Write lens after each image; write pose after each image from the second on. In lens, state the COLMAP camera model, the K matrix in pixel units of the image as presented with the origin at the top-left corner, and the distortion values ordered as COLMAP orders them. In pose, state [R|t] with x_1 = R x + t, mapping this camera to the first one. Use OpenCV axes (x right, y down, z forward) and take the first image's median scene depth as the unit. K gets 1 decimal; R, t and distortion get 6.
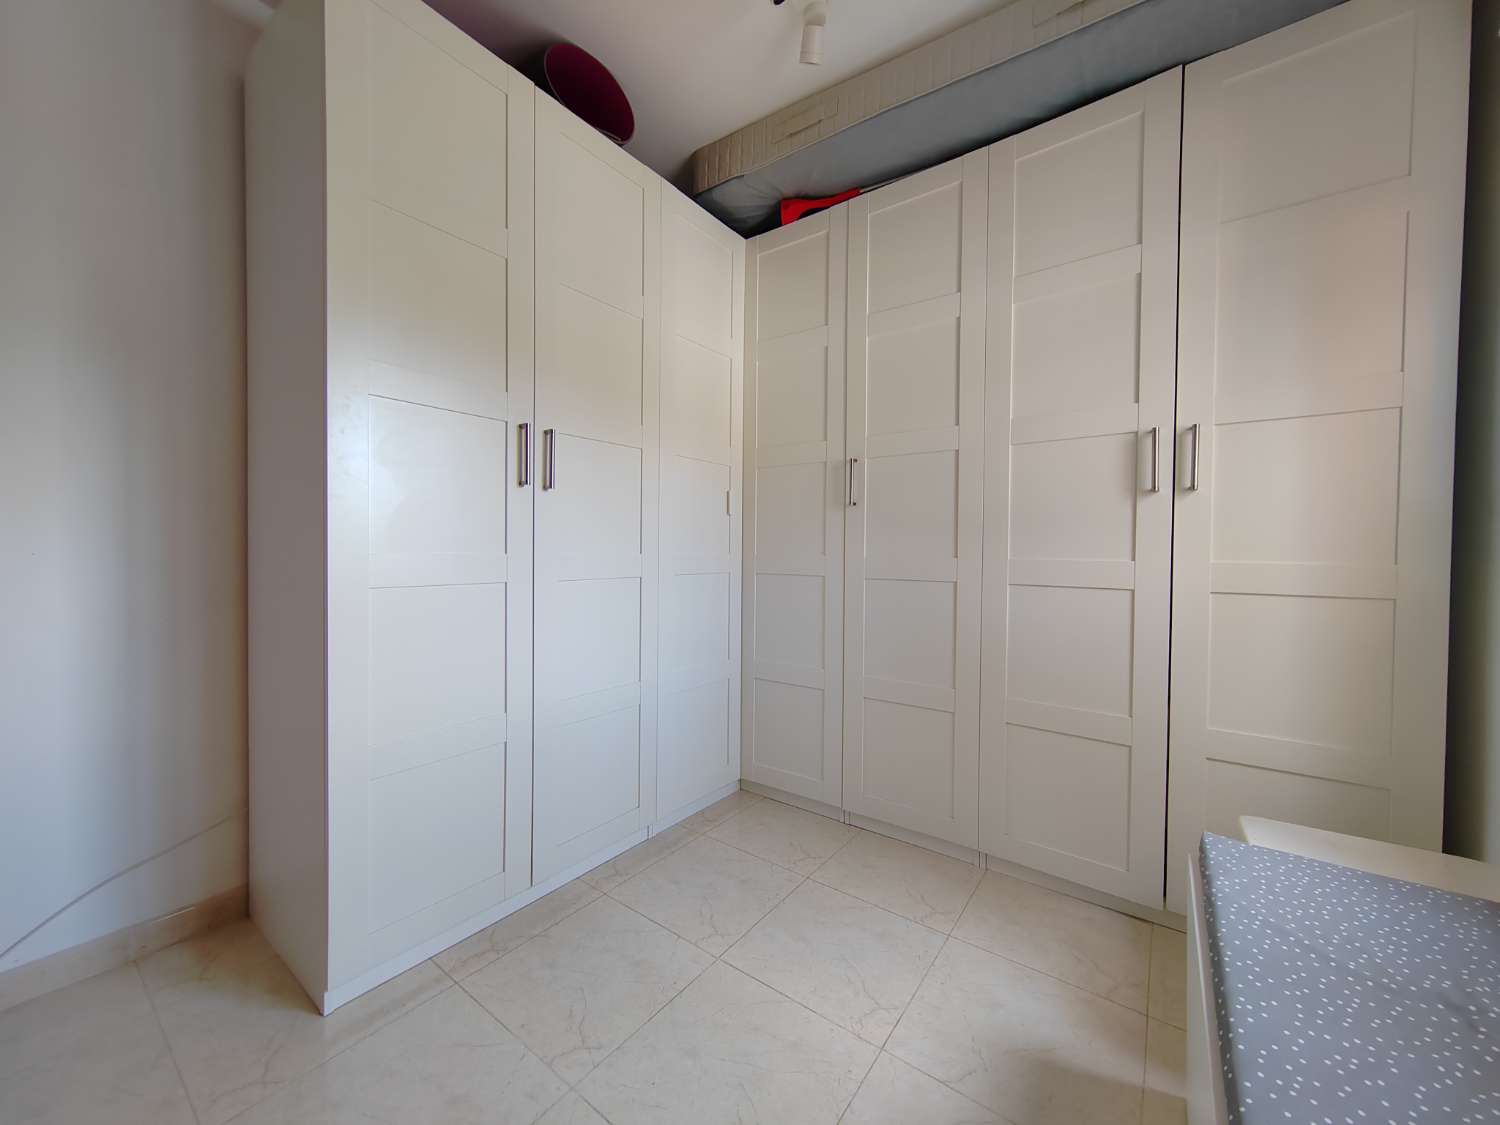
lens RADIAL K [[570.5, 0, 749.4], [0, 570.5, 567.0], [0, 0, 1]] dist [-0.000134, 0.000060]
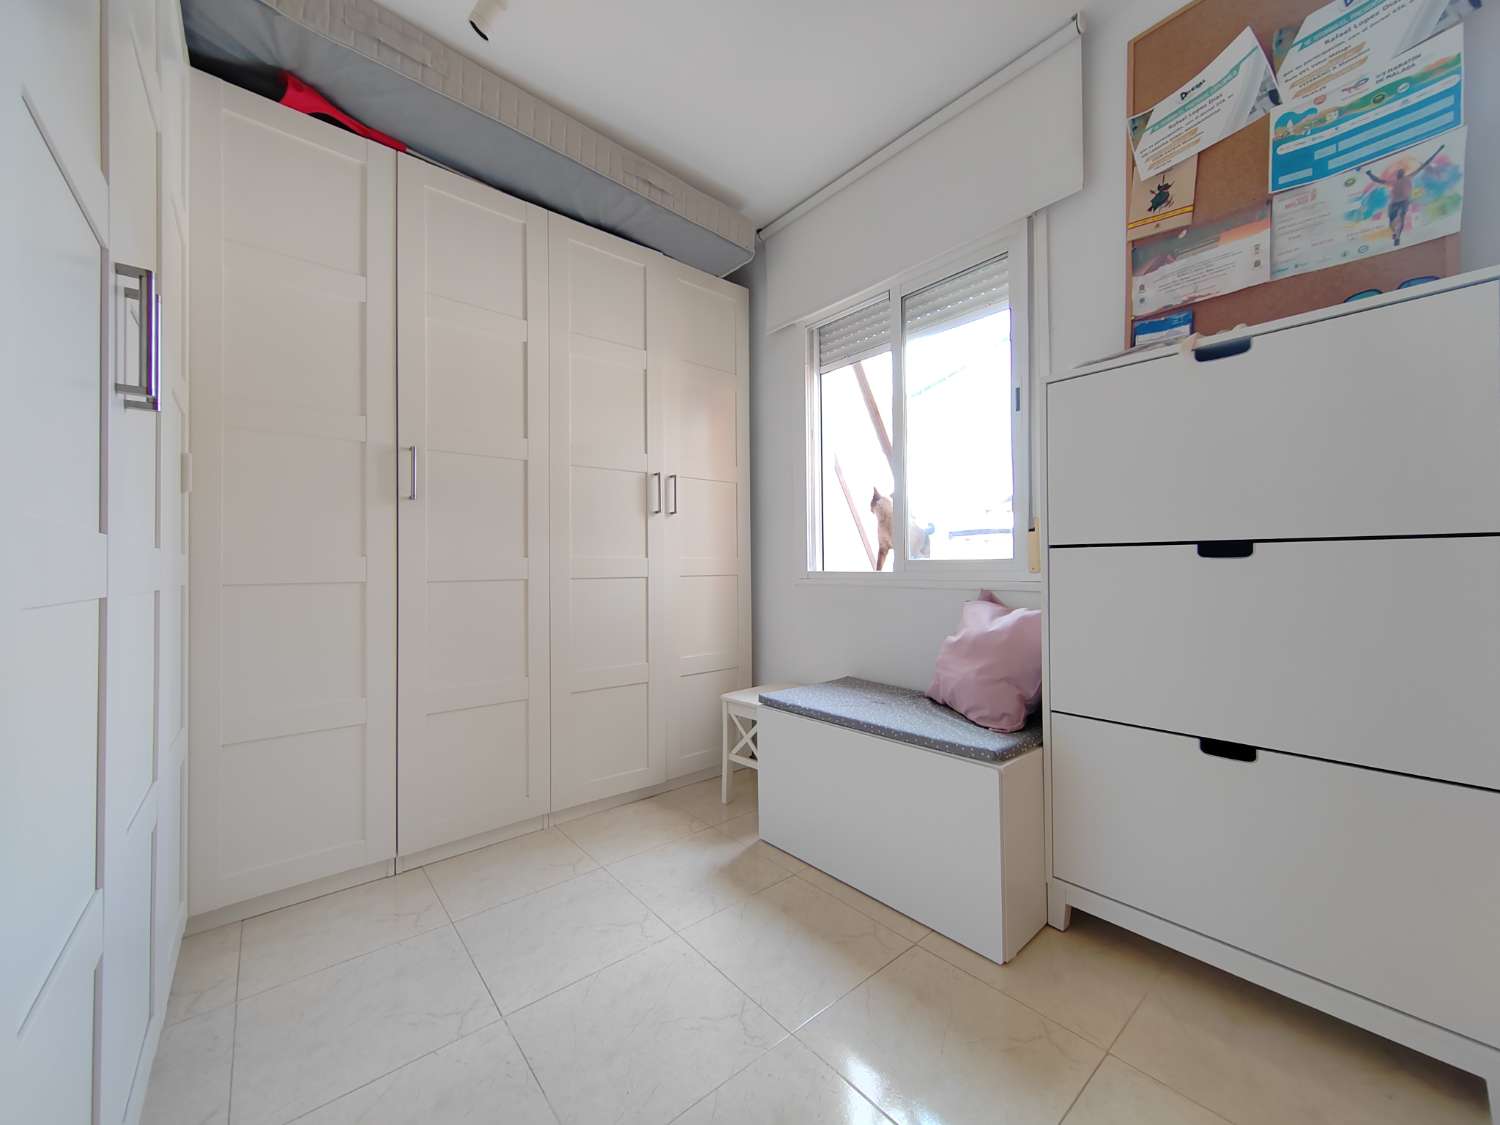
lens RADIAL K [[569.6, 0, 753.2], [0, 569.6, 559.2], [0, 0, 1]] dist [-0.000703, 0.000055]
pose [[0.223818, -0.001602, 0.974630, -0.617672], [0.041010, 0.999128, -0.007776, 0.016120], [-0.973768, 0.041710, 0.223688, 0.326300]]
